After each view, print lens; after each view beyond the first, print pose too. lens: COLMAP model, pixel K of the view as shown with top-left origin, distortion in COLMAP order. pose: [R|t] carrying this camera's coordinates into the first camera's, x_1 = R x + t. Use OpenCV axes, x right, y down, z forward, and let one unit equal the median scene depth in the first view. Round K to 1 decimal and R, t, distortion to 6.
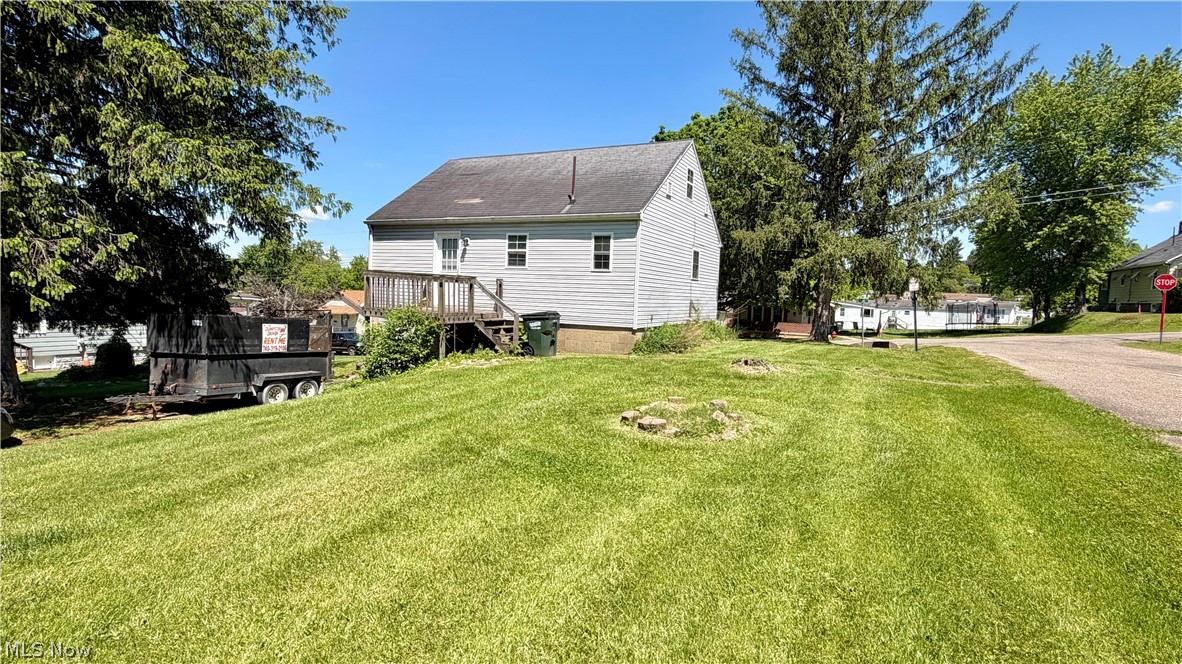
lens RADIAL K [[597.1, 0, 591.0], [0, 597.1, 332.0], [0, 0, 1]] dist [0.004027, -0.005975]
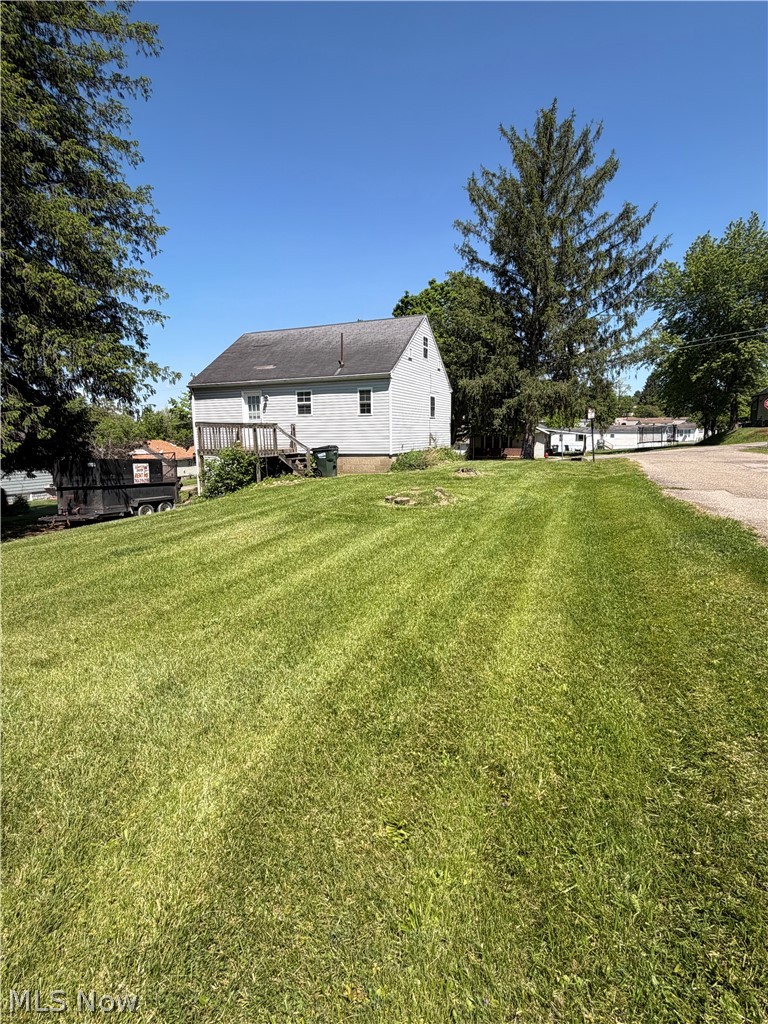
lens RADIAL K [[517.1, 0, 384.0], [0, 517.1, 512.0], [0, 0, 1]] dist [-0.001027, -0.000697]
pose [[0.996961, -0.057629, 0.052419, -0.014104], [0.052770, 0.994563, 0.089781, 0.016748], [-0.057308, -0.086742, 0.994581, -0.213943]]
